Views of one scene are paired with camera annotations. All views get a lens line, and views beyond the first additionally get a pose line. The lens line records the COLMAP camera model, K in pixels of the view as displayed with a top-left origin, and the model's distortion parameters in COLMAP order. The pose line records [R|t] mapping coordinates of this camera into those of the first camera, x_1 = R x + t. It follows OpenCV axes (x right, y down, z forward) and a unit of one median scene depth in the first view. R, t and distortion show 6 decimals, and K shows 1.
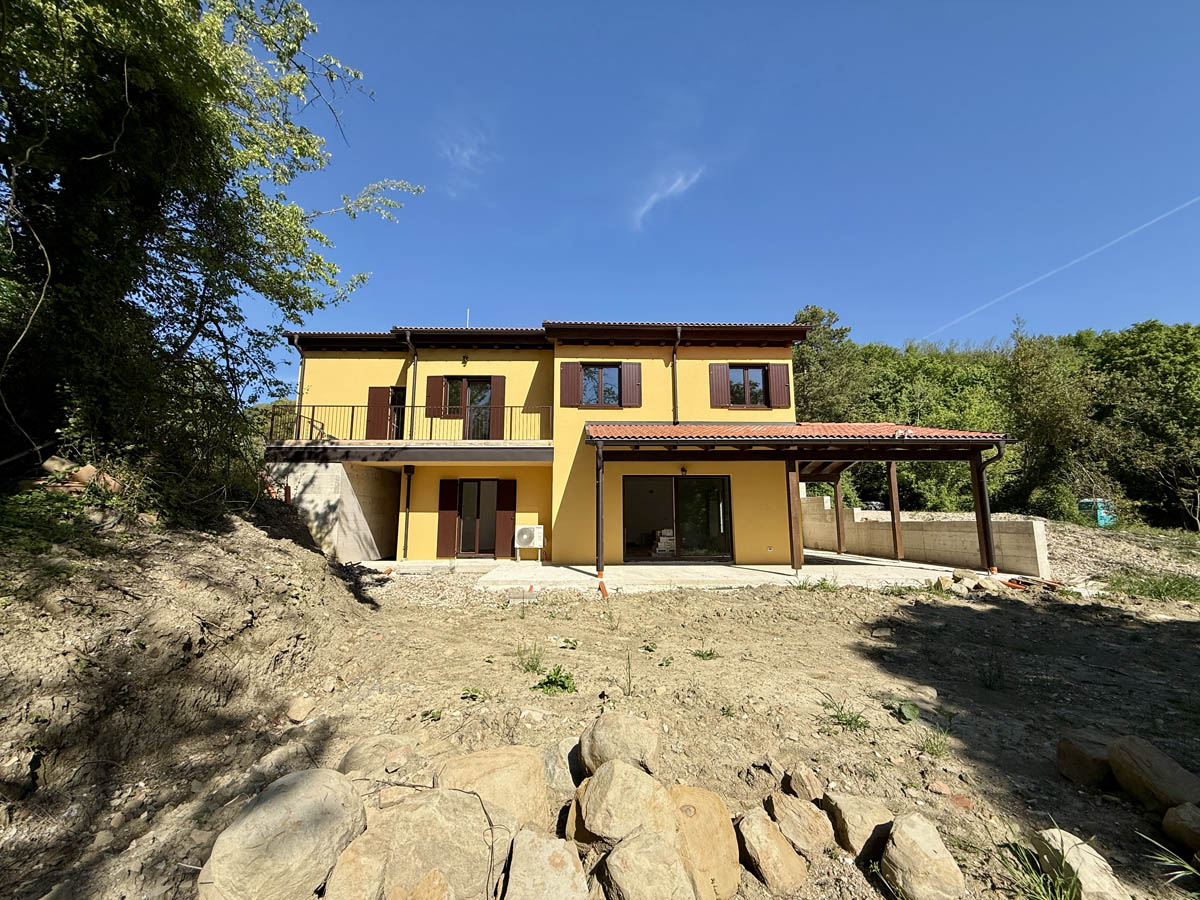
lens RADIAL K [[477.8, 0, 597.0], [0, 477.8, 451.1], [0, 0, 1]] dist [-0.000533, 0.000179]
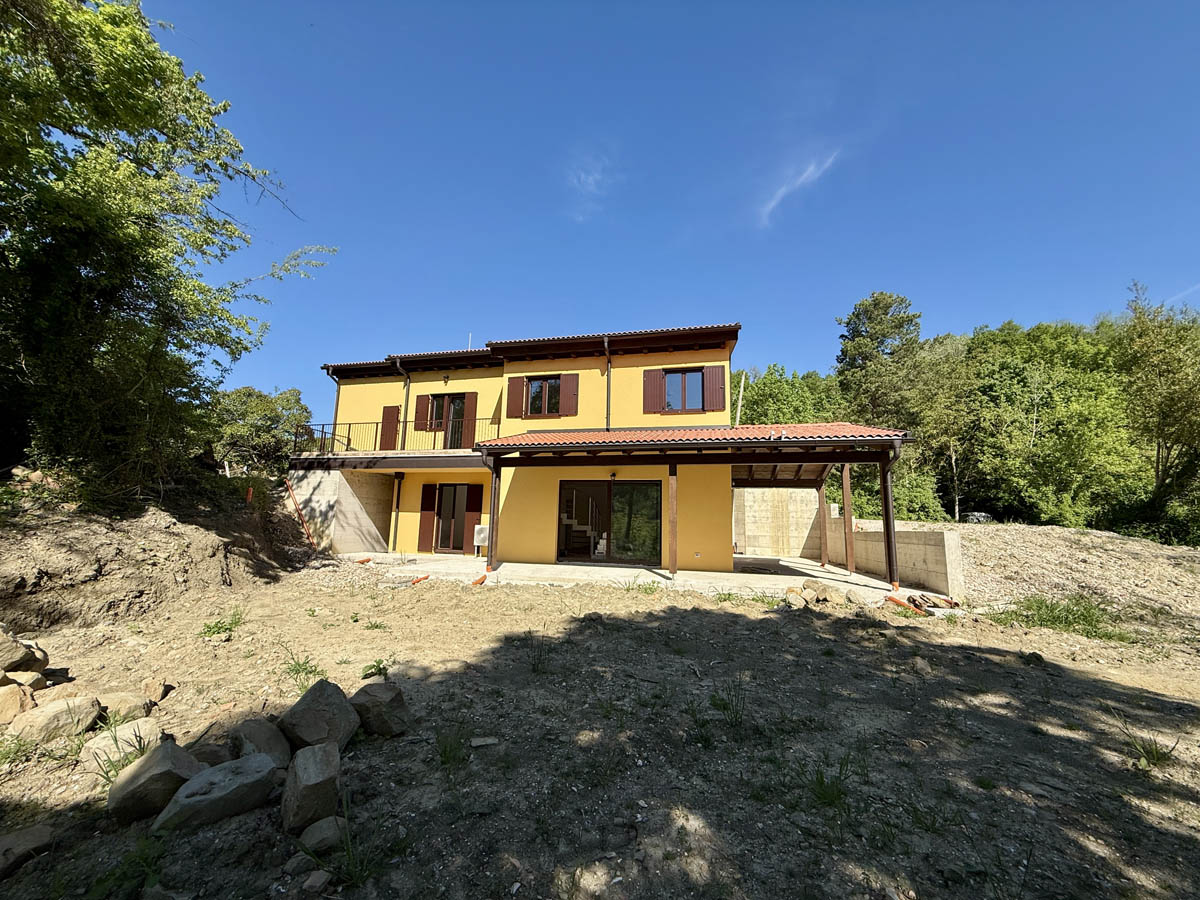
lens RADIAL K [[477.8, 0, 597.0], [0, 477.8, 451.1], [0, 0, 1]] dist [-0.000533, 0.000179]
pose [[0.964129, -0.017452, -0.264858, 0.407374], [0.013367, 0.999762, -0.017218, 0.005322], [0.265096, 0.013060, 0.964134, -0.005378]]
